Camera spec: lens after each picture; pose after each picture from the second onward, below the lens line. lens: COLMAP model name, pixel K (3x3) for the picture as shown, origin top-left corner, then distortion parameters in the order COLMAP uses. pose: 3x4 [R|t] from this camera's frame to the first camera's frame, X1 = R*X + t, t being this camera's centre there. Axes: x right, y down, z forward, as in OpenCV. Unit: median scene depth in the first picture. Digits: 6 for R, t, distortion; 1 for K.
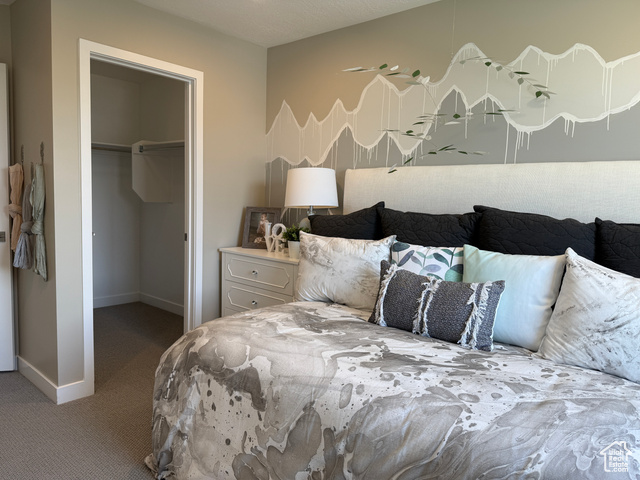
lens RADIAL K [[447.2, 0, 320.7], [0, 447.2, 240.6], [0, 0, 1]] dist [0.009869, -0.004049]
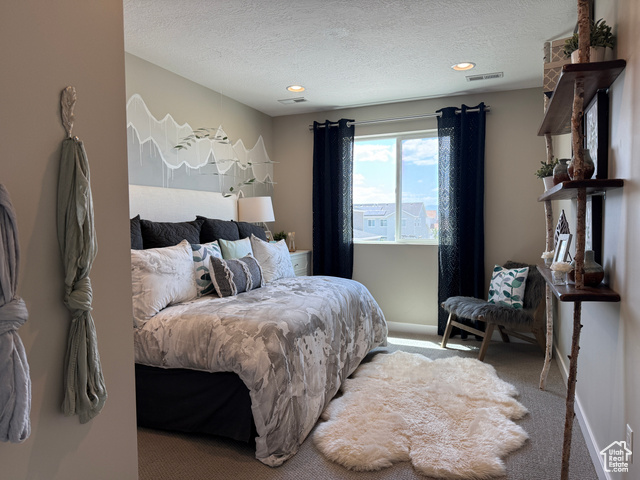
lens RADIAL K [[447.2, 0, 321.0], [0, 447.2, 241.1], [0, 0, 1]] dist [0.009869, -0.004049]
pose [[-0.328387, -0.077962, 0.941320, -1.205707], [0.082170, 0.990452, 0.110697, -0.120804], [-0.940962, 0.113700, -0.318845, 1.031669]]
